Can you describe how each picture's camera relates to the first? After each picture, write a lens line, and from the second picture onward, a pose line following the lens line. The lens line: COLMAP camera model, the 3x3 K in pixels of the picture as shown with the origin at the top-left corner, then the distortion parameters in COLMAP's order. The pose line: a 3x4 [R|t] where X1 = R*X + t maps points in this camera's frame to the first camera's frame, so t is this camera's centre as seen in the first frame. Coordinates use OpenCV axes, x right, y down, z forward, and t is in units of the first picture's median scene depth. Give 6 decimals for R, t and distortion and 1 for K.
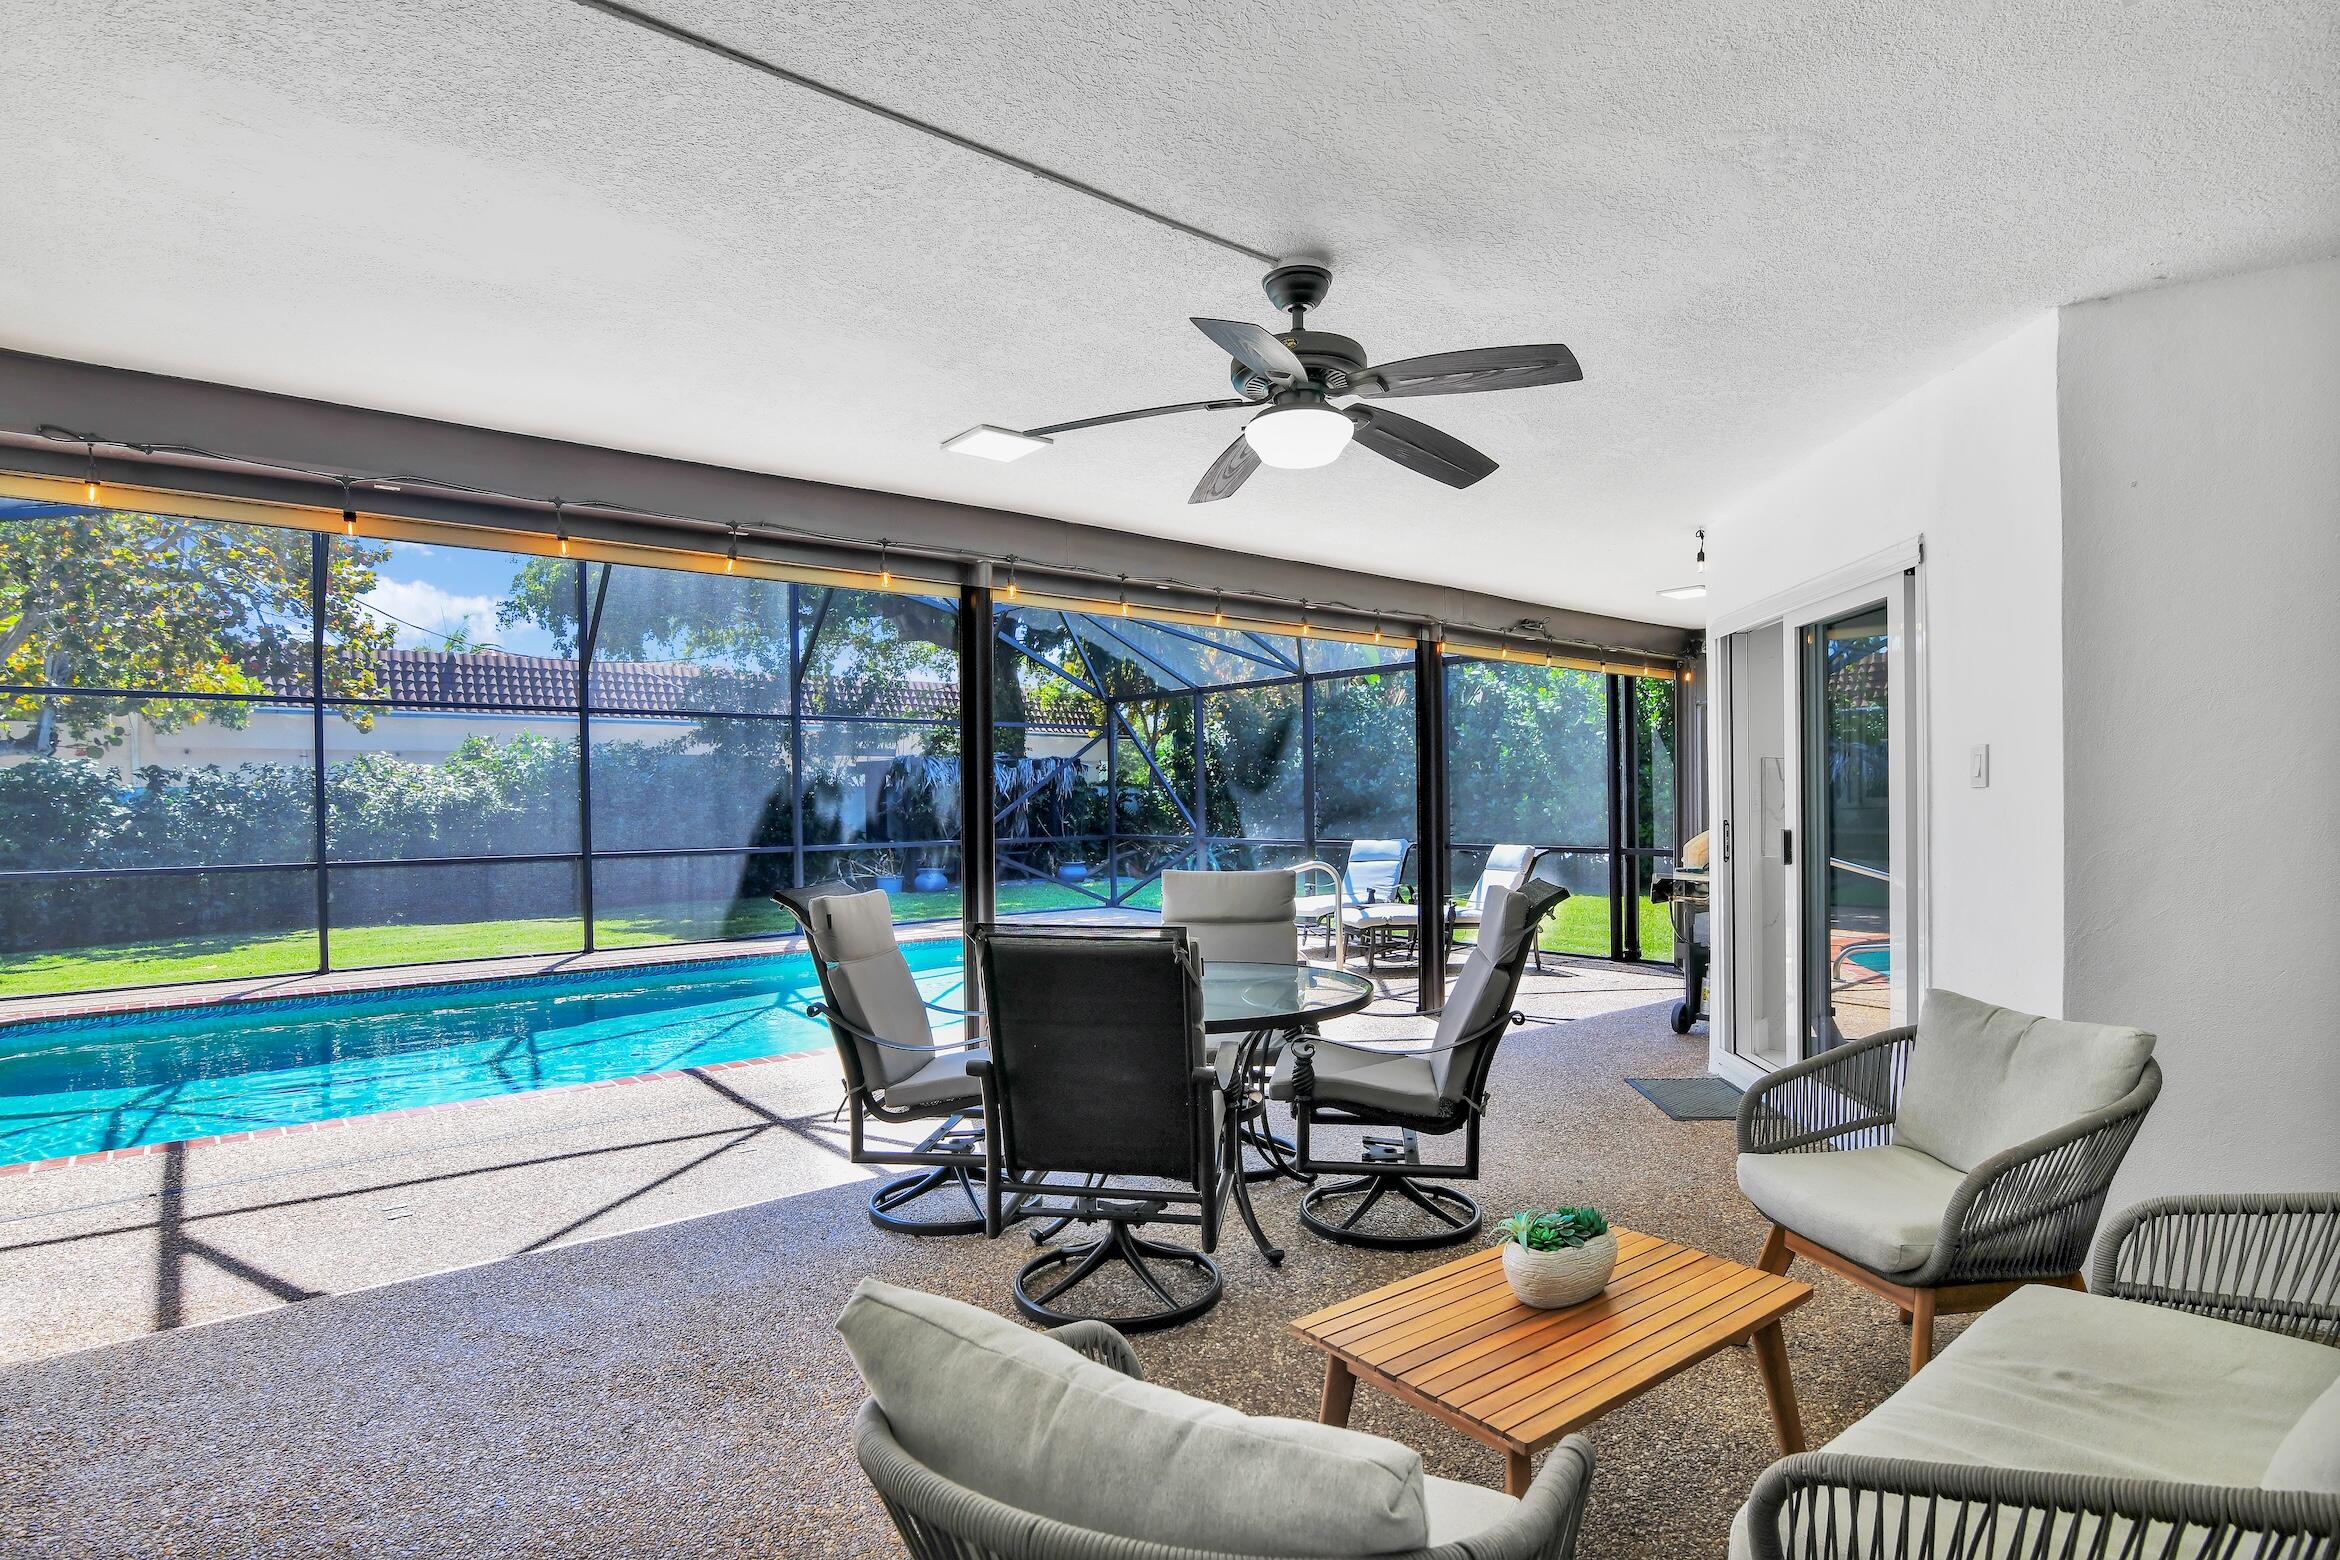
lens RADIAL K [[1233.6, 0, 1176.0], [0, 1233.6, 794.6], [0, 0, 1]] dist [0.006978, 0.000943]
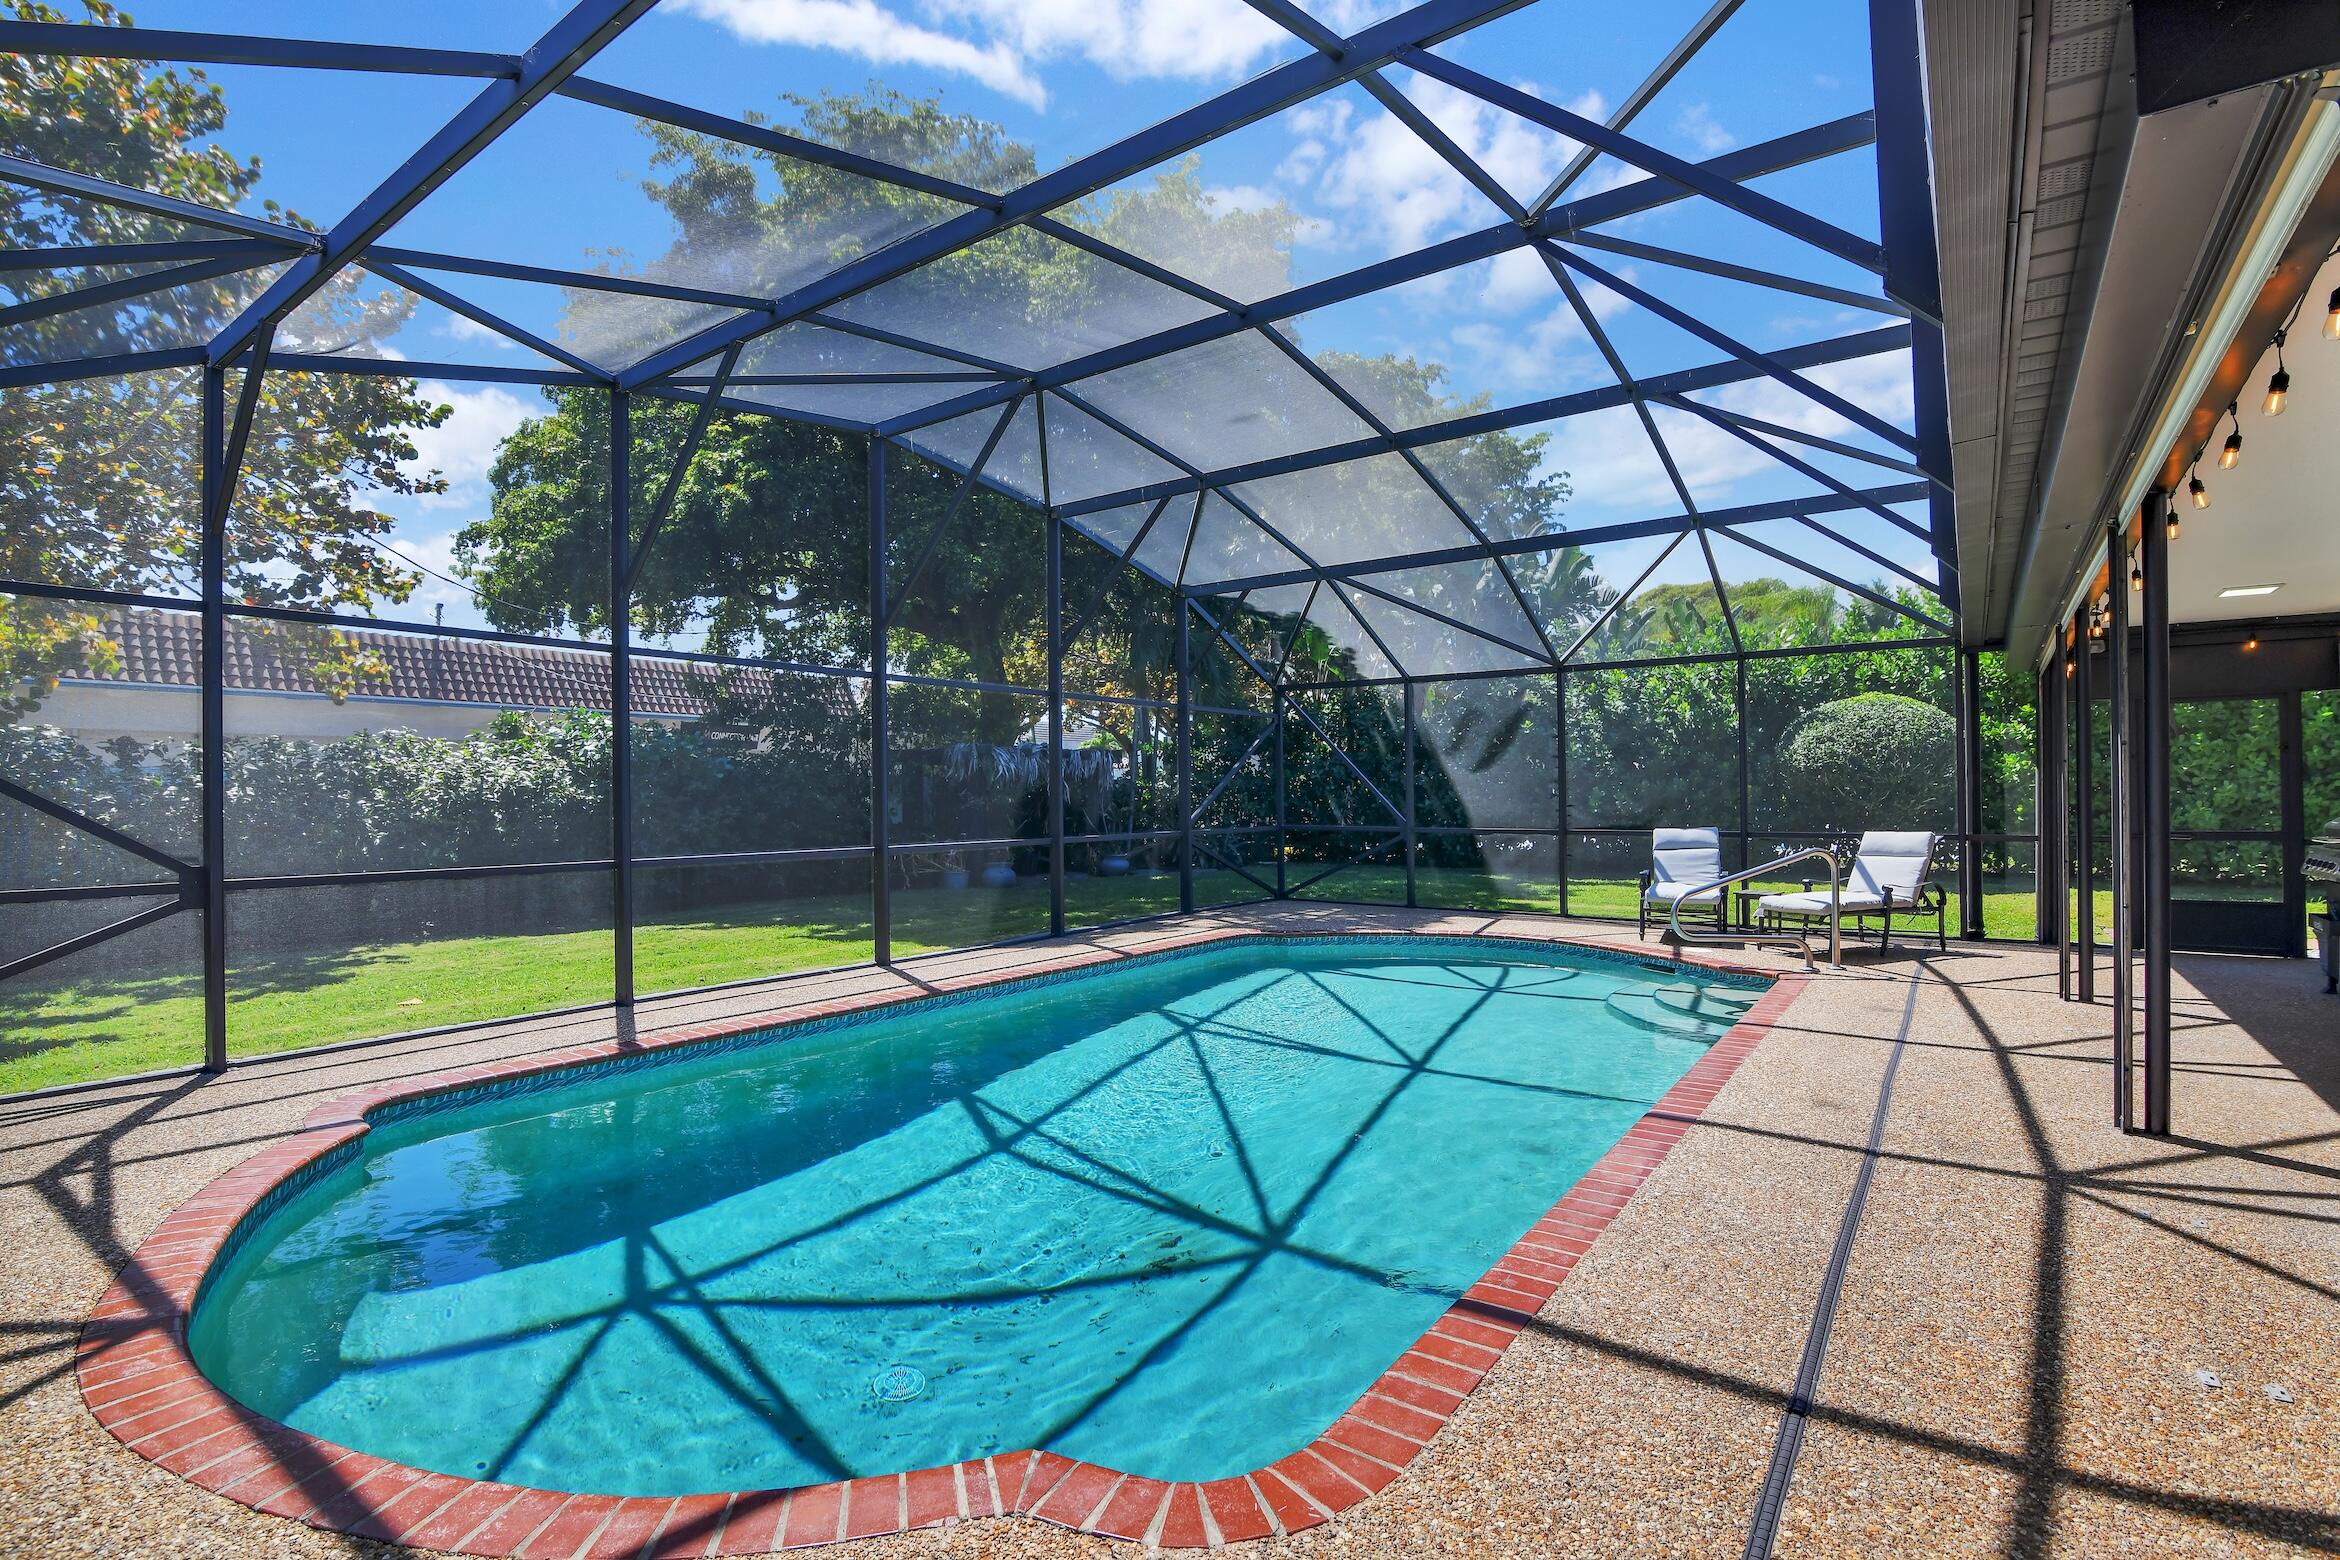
lens RADIAL K [[1097.7, 0, 1157.1], [0, 1097.7, 789.1], [0, 0, 1]] dist [-0.012085, 0.000907]
pose [[0.970475, 0.008854, 0.241040, -0.327664], [-0.009383, 0.999955, 0.001047, 0.002188], [-0.241020, -0.003278, 0.970515, 0.137861]]
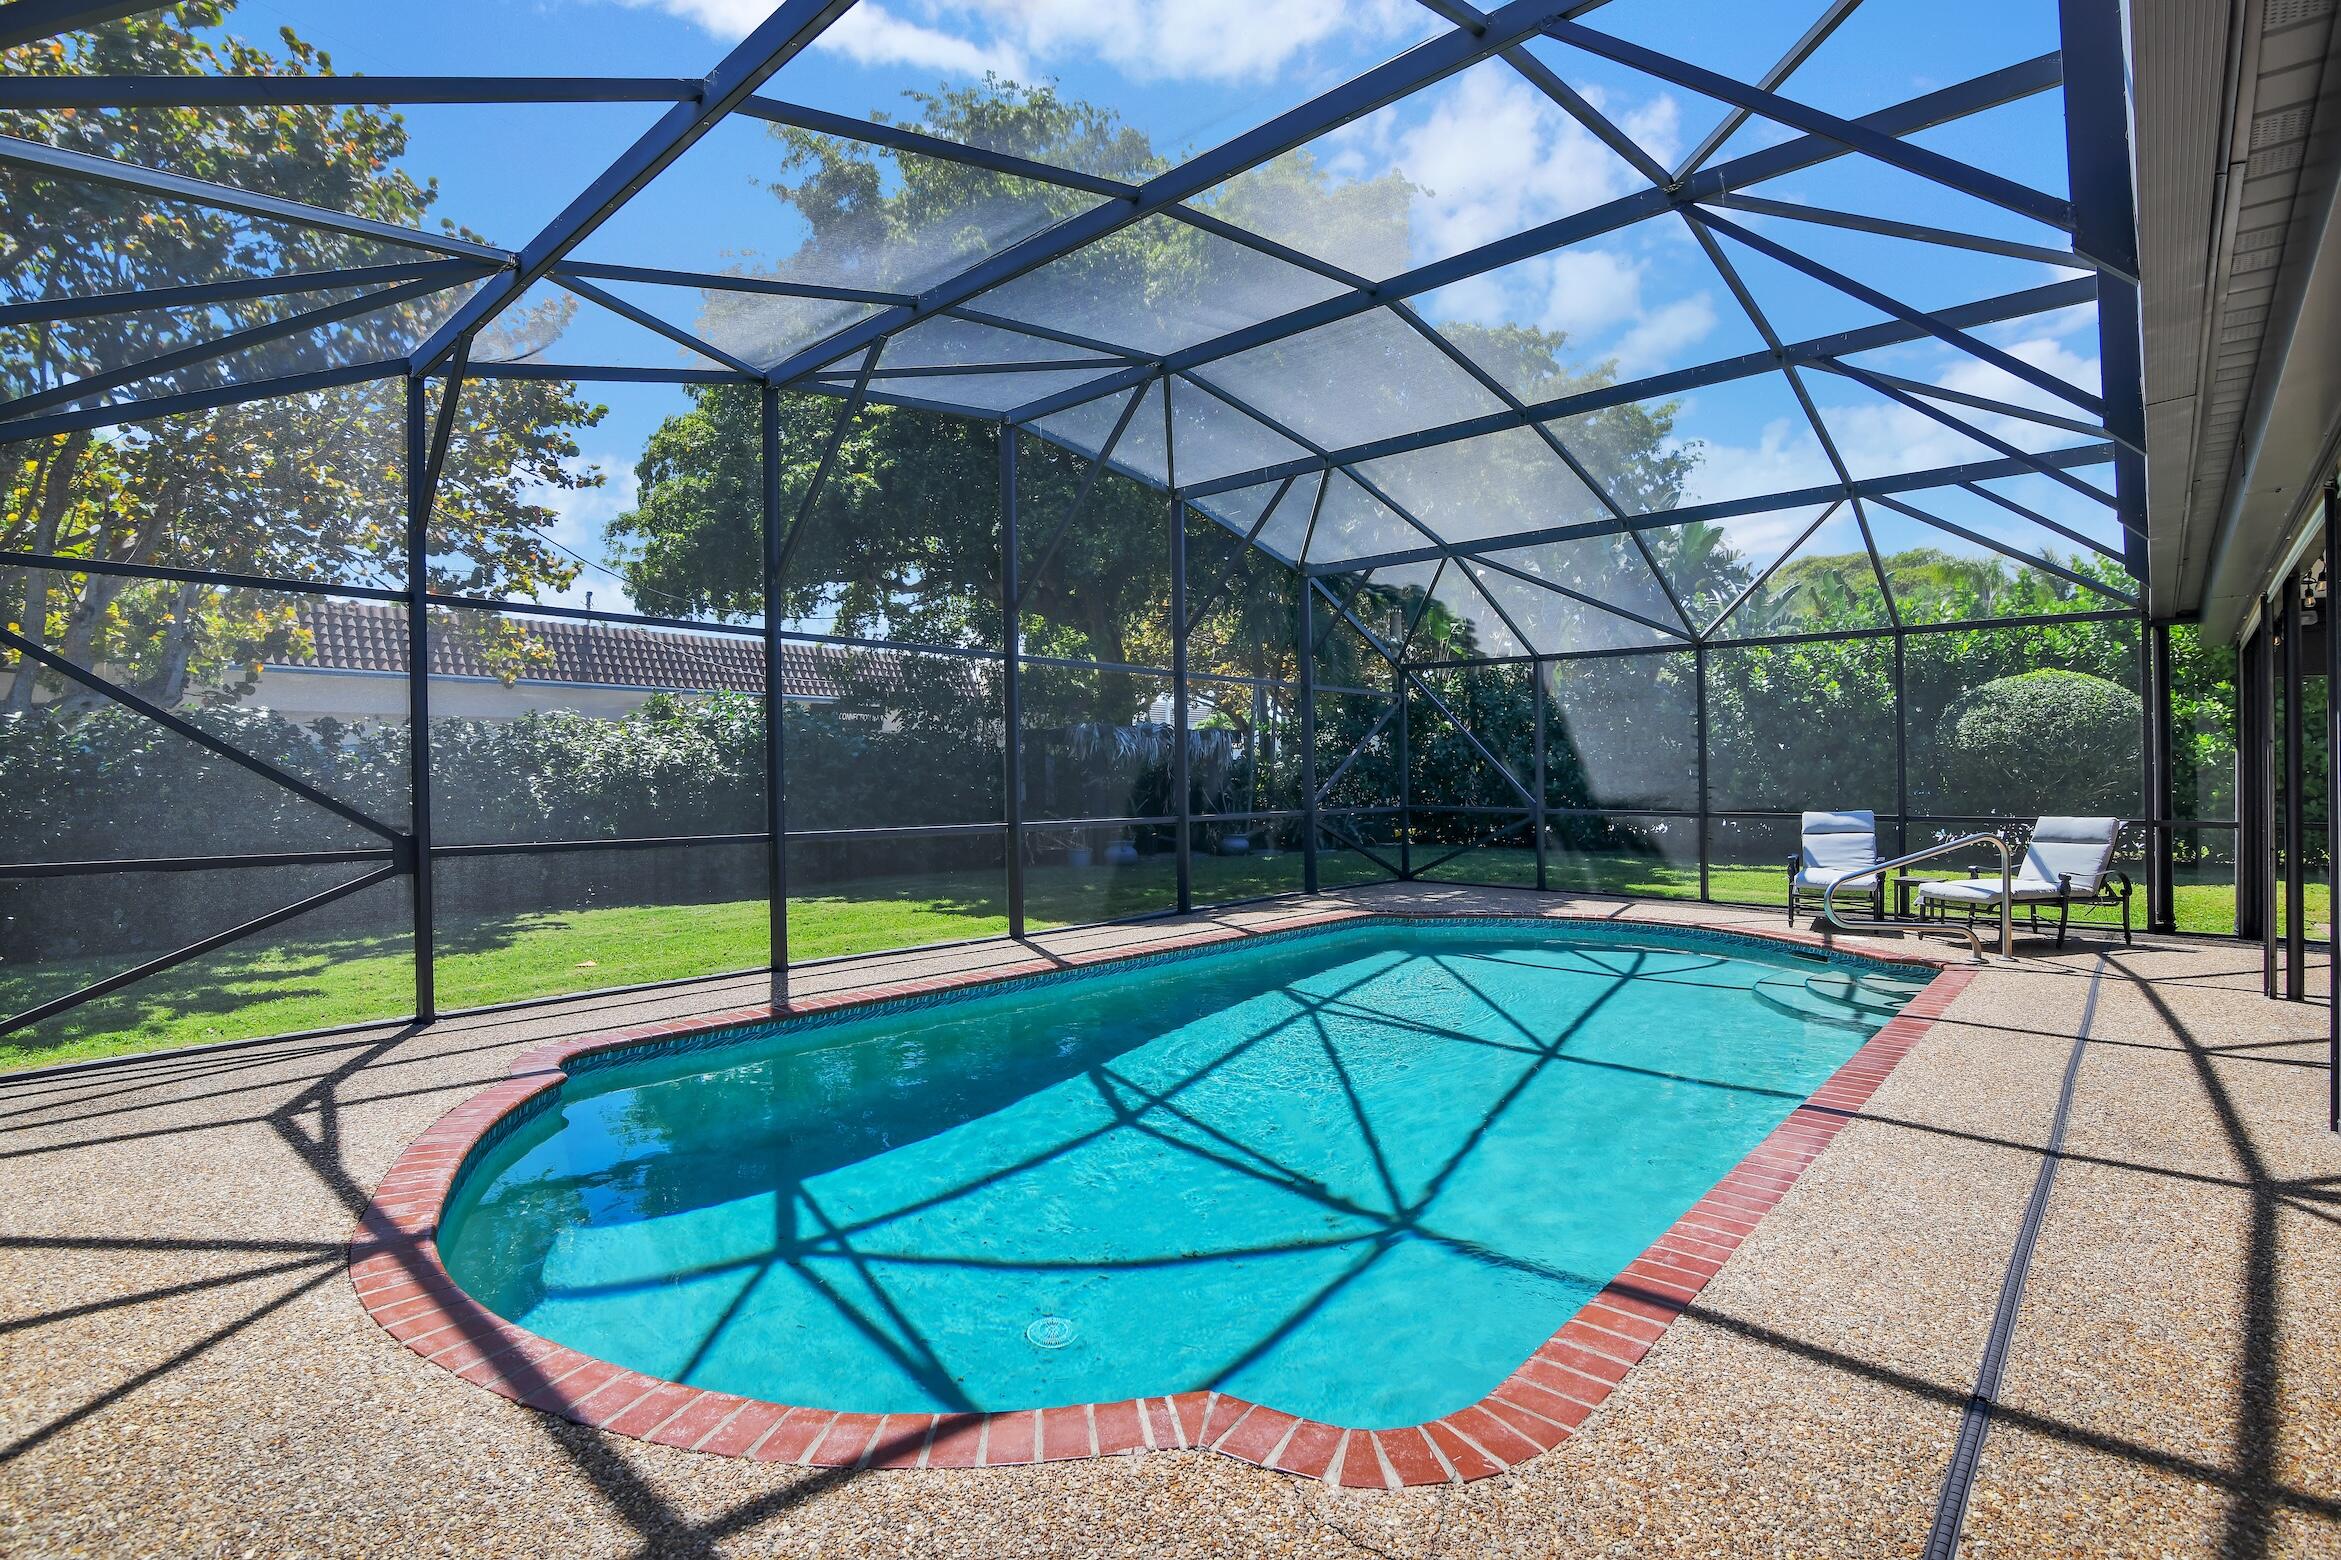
lens RADIAL K [[1098.2, 0, 1158.8], [0, 1098.2, 770.6], [0, 0, 1]] dist [-0.012085, 0.000907]
pose [[0.989759, 0.012557, 0.142194, -0.334792], [-0.013159, 0.999908, 0.003298, 0.002698], [-0.142139, -0.005136, 0.989833, 0.133931]]
